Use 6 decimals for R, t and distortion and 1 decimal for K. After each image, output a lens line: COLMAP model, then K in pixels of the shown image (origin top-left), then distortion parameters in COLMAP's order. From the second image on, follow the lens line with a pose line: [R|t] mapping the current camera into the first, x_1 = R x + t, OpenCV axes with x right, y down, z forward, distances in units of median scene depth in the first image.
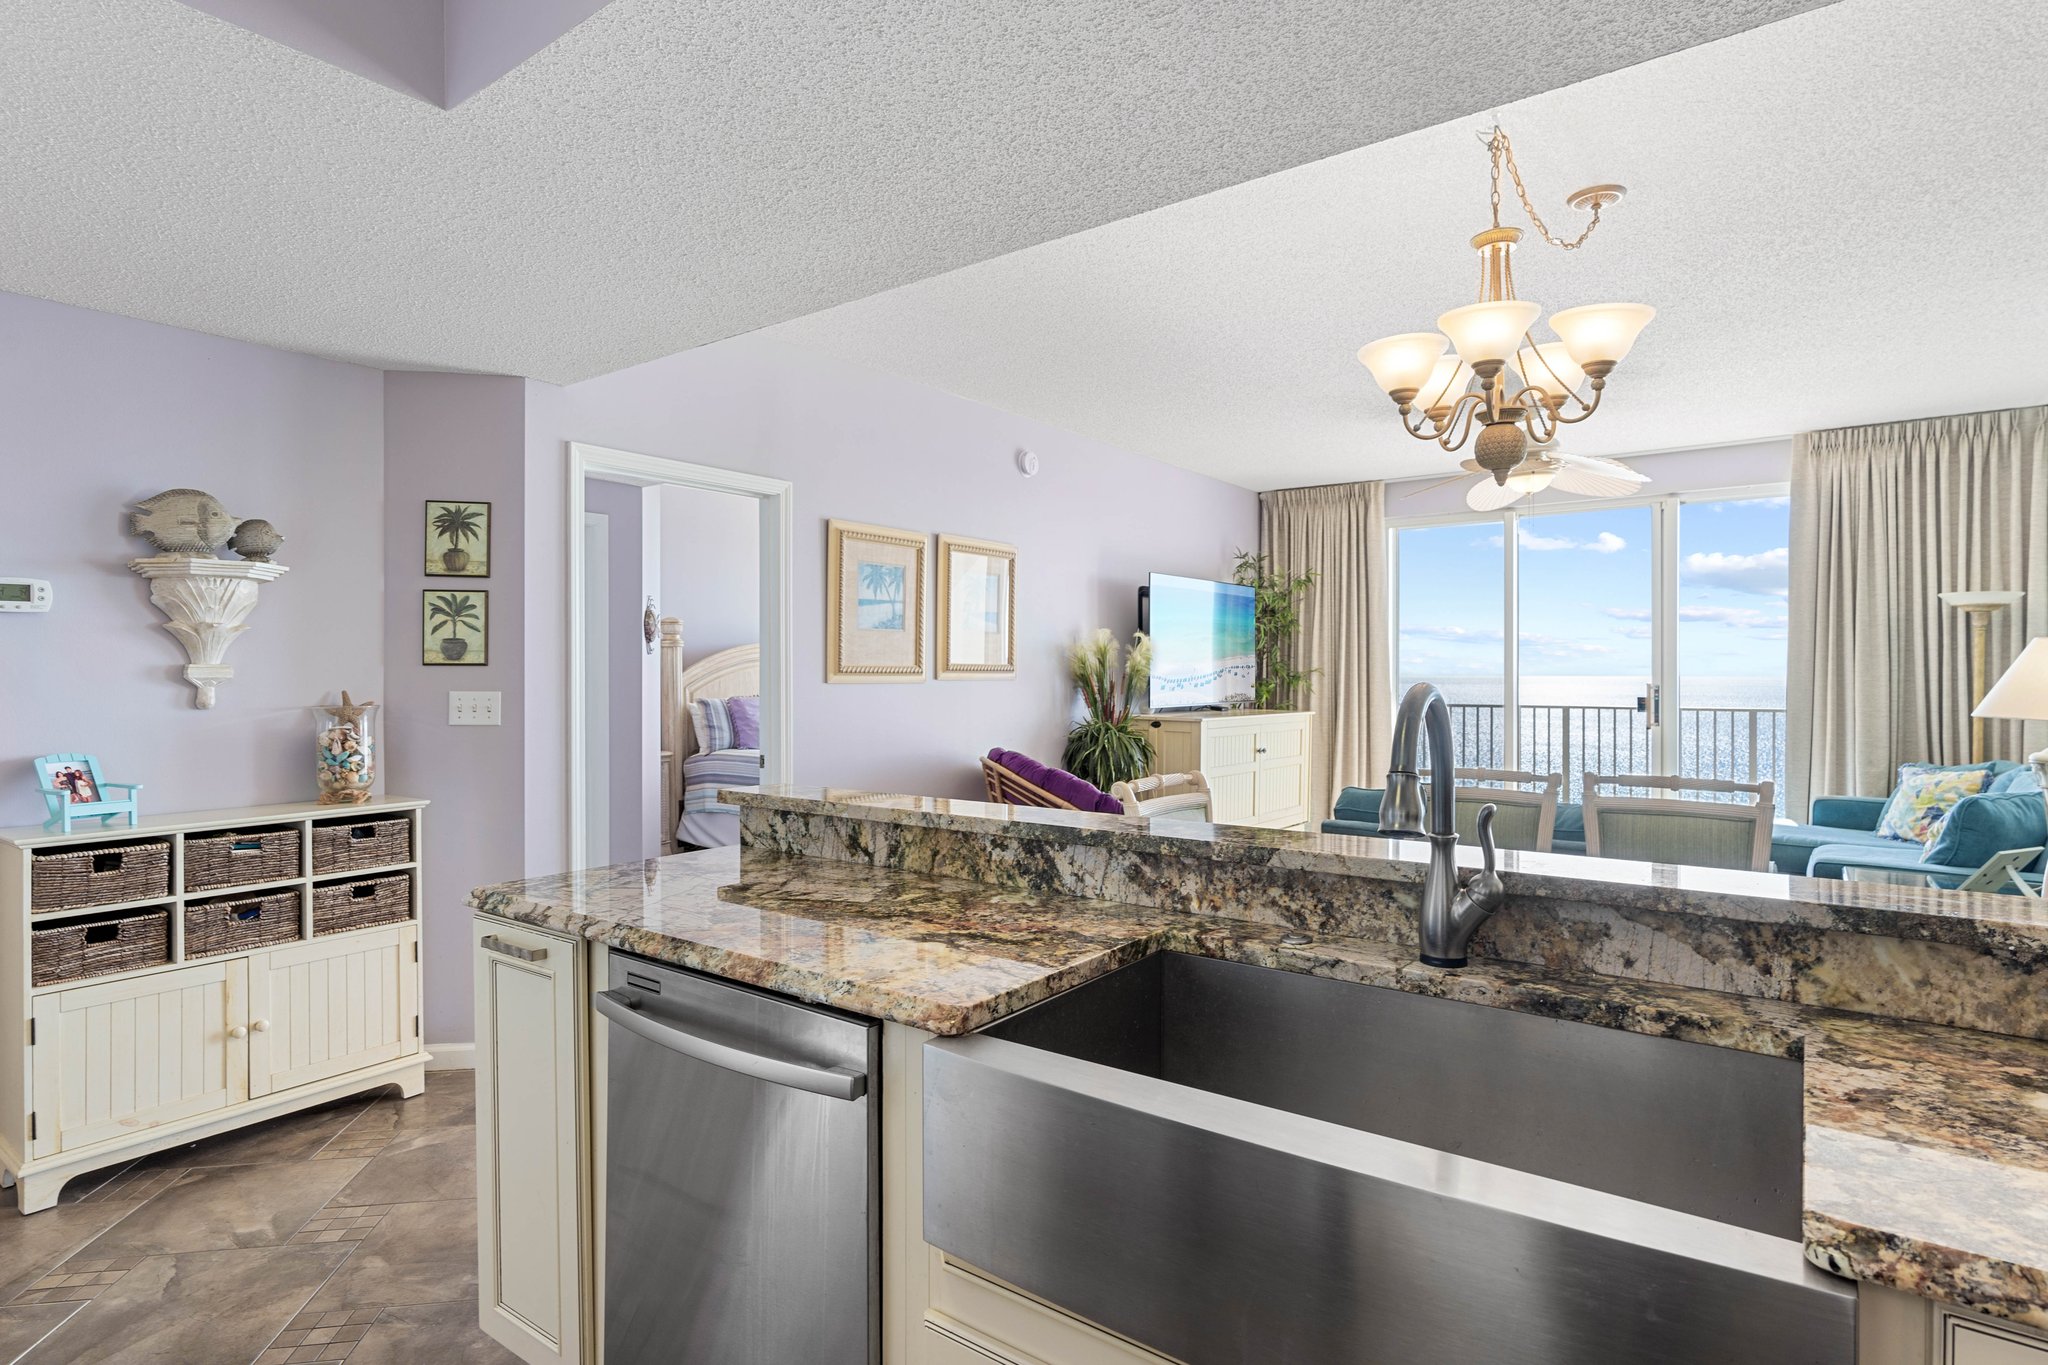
lens RADIAL K [[1063.0, 0, 1018.0], [0, 1063.0, 668.1], [0, 0, 1]] dist [-0.003165, 0.002670]
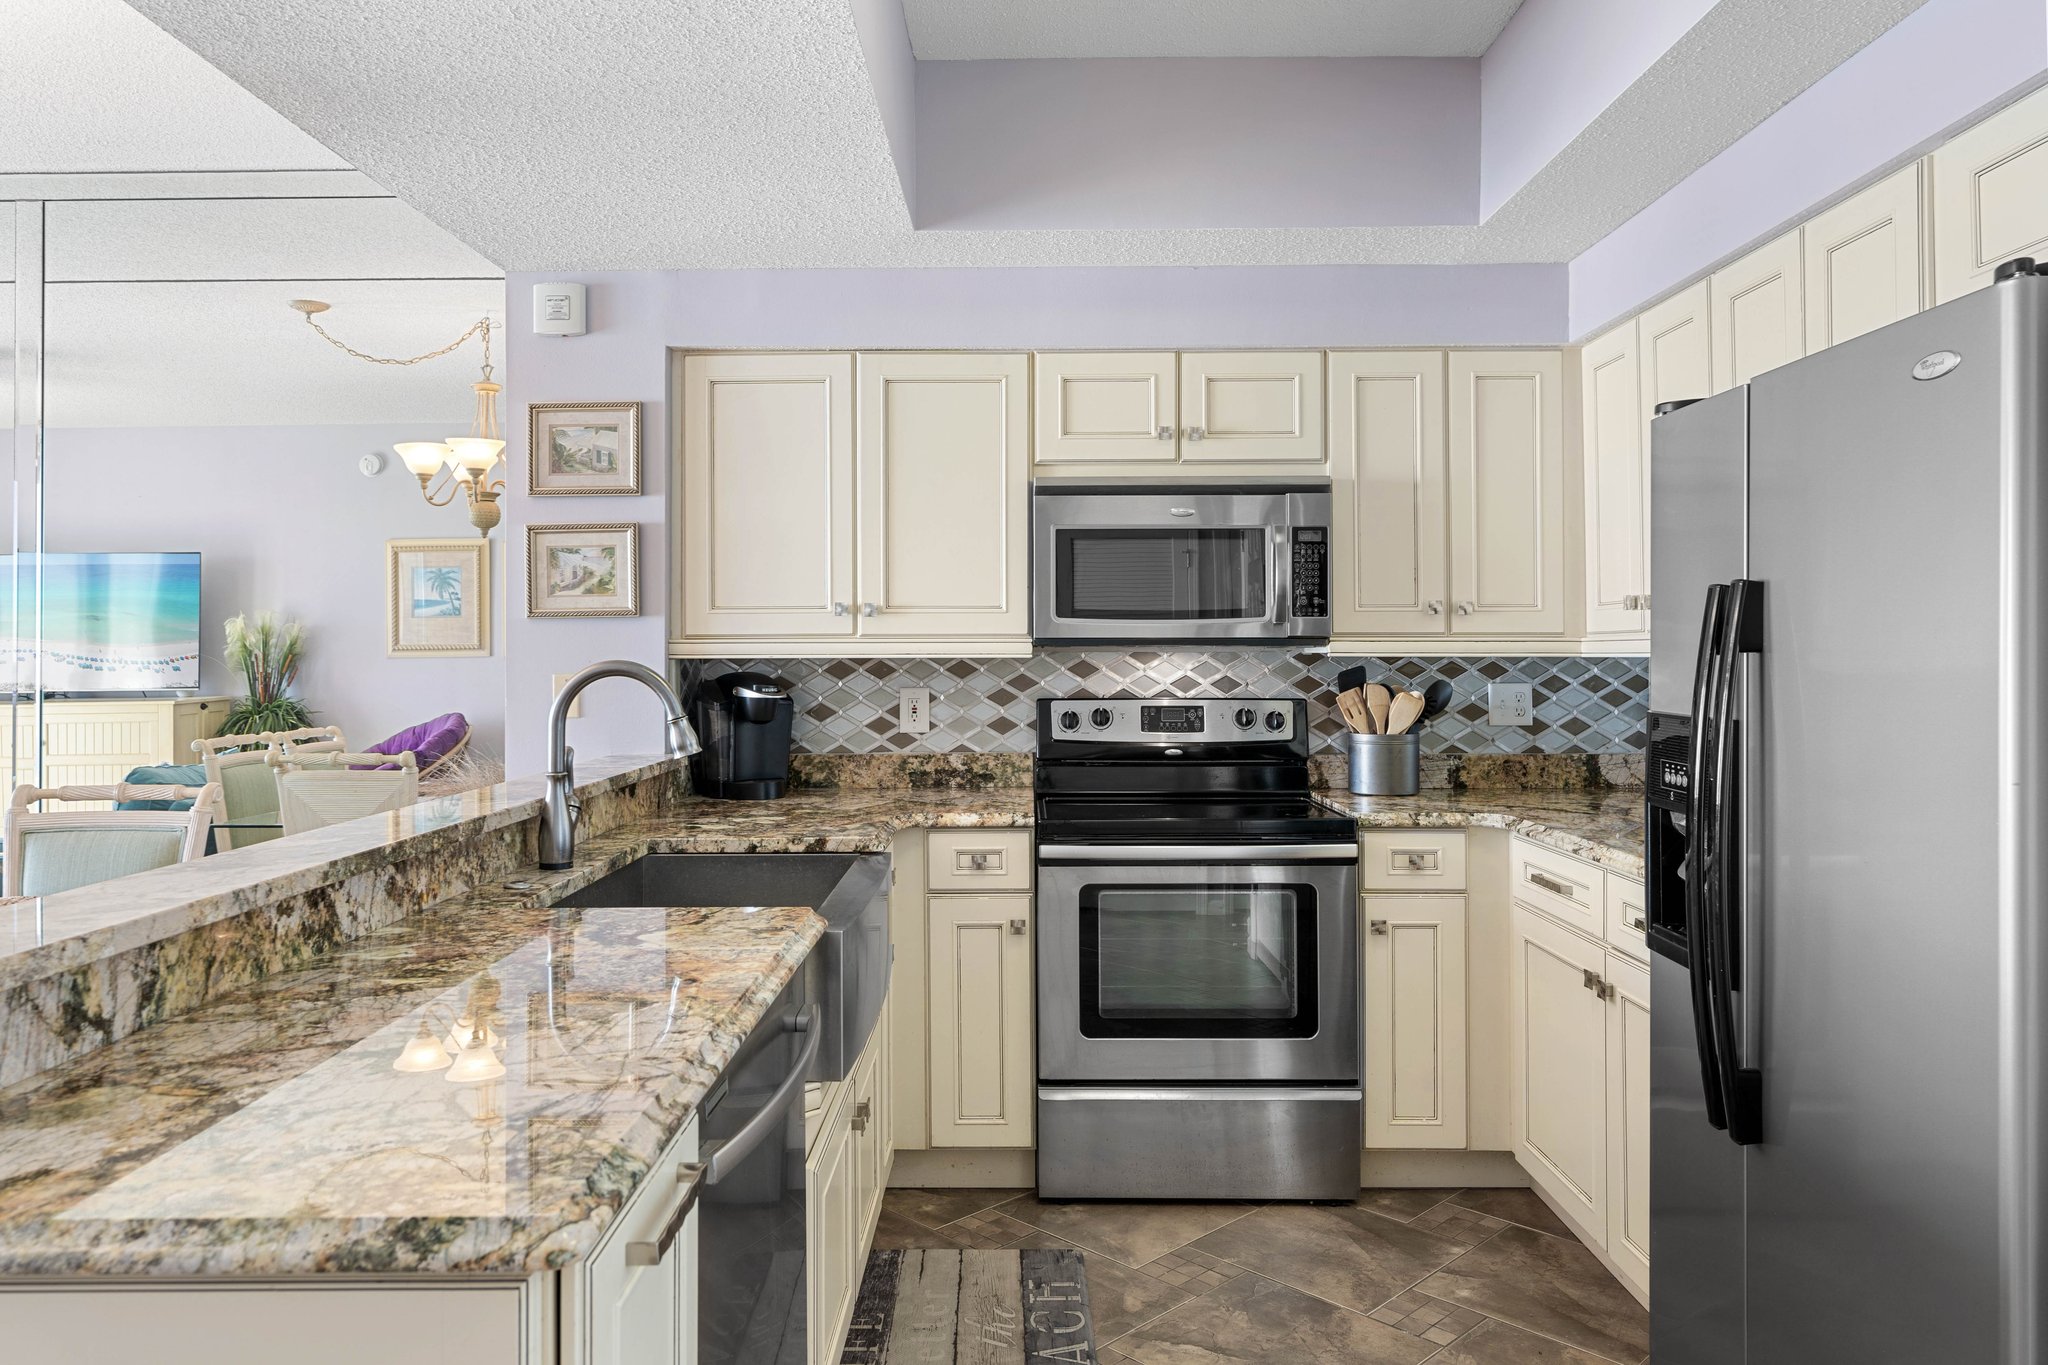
lens RADIAL K [[1398.8, 0, 1016.4], [0, 1398.8, 635.5], [0, 0, 1]] dist [-0.001577, 0.000660]
pose [[-0.590958, 0.012599, 0.806604, -0.337685], [0.003208, 0.999907, -0.013268, 0.001393], [-0.806696, -0.005253, -0.590943, 0.382629]]
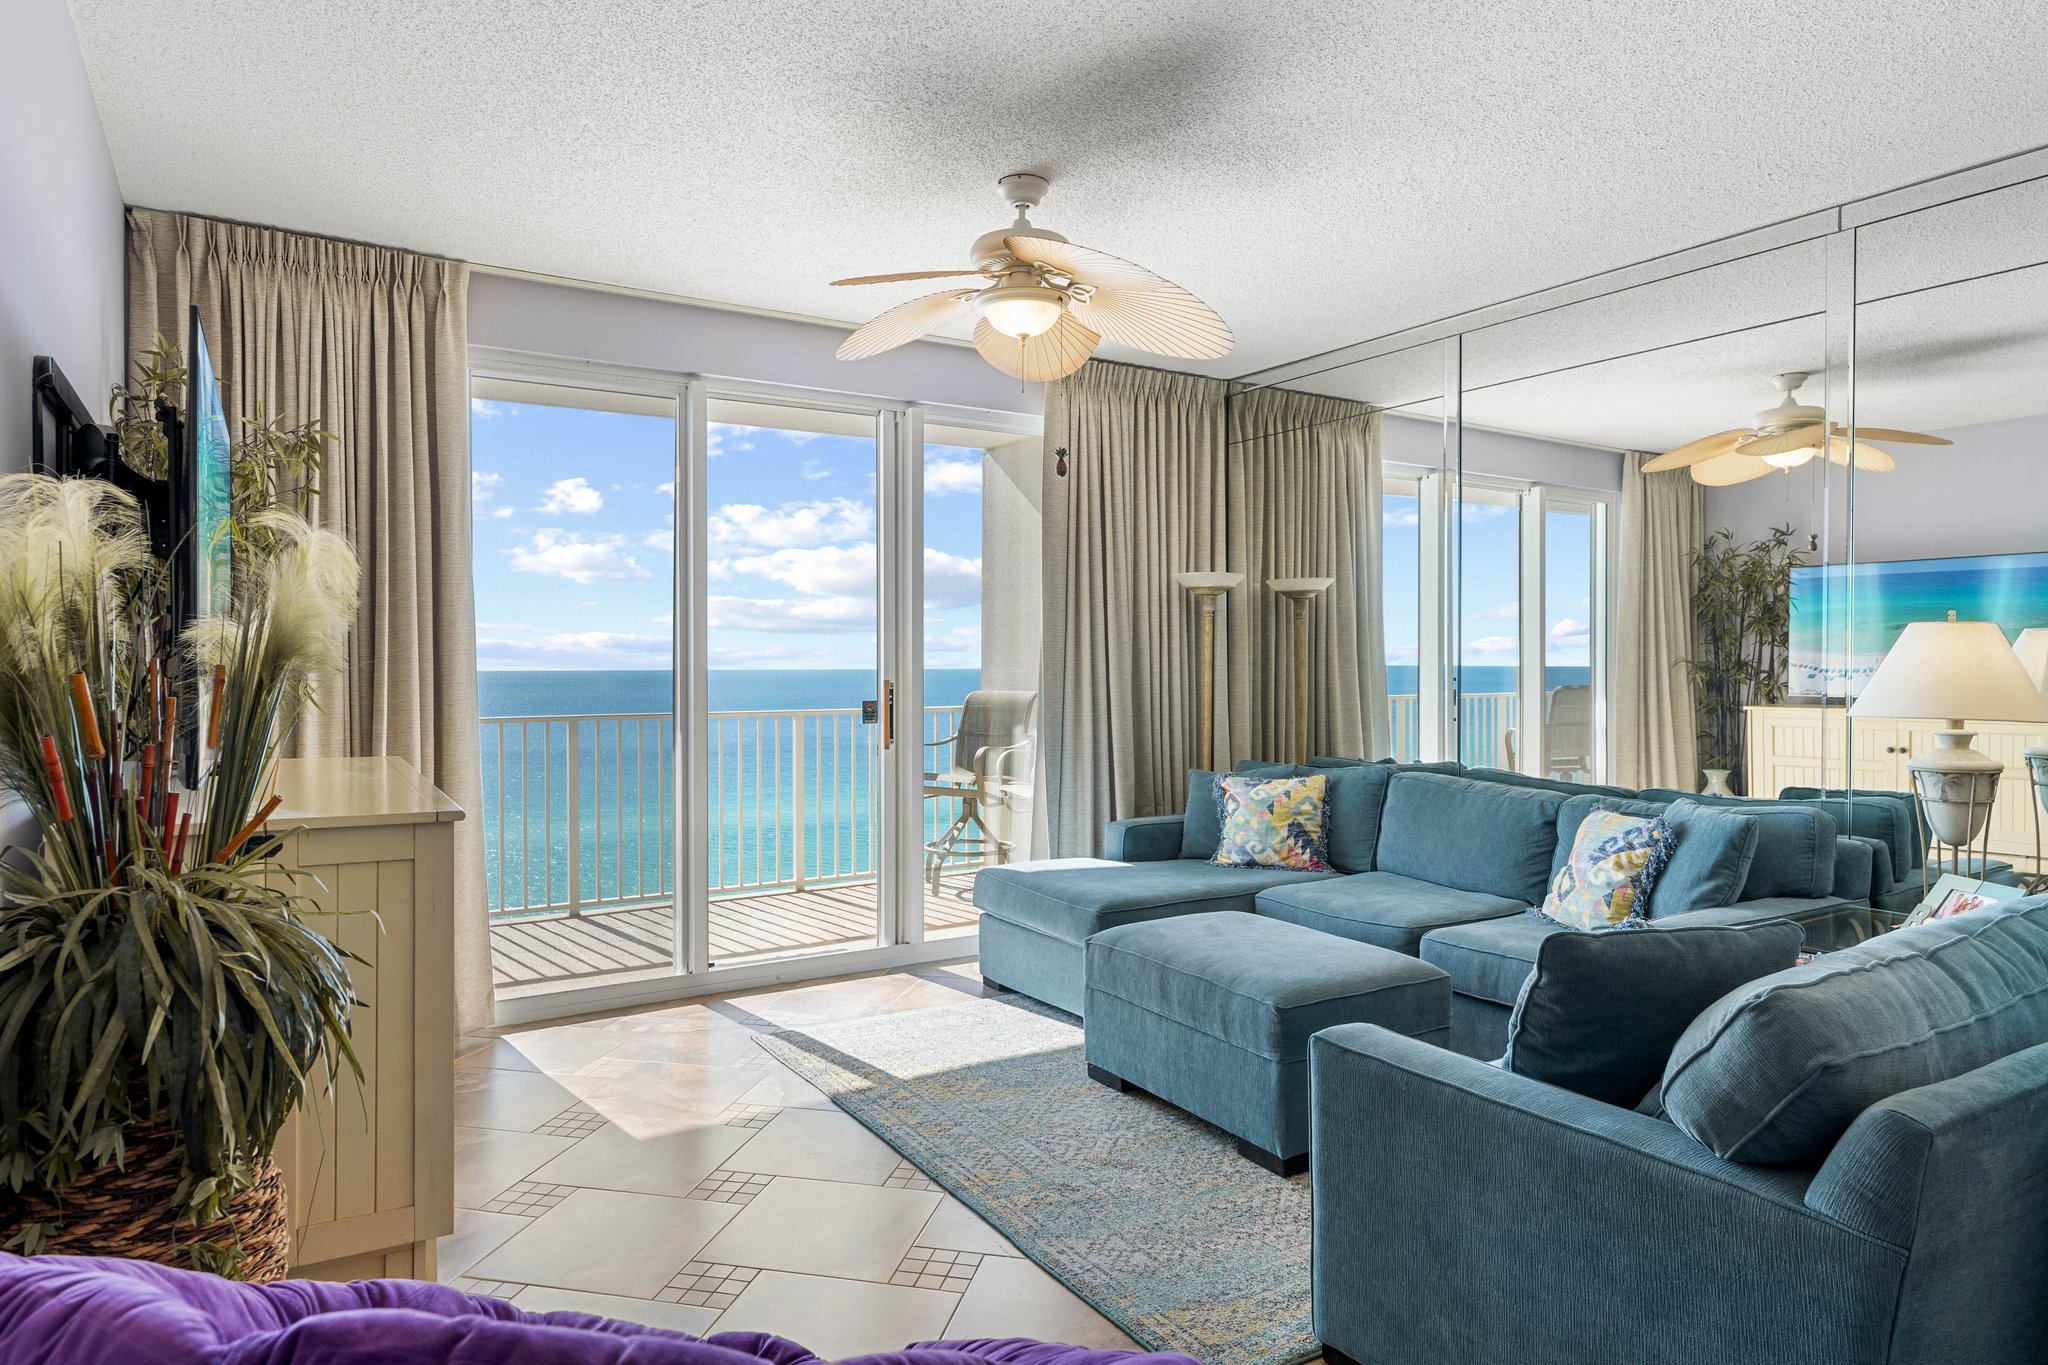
lens RADIAL K [[1222.8, 0, 1017.1], [0, 1222.8, 669.2], [0, 0, 1]] dist [-0.001122, 0.001817]
pose [[0.349148, -0.003928, 0.937059, -0.113590], [-0.003821, 0.999977, 0.005615, 0.003021], [-0.937060, -0.005541, 0.349125, 0.758130]]
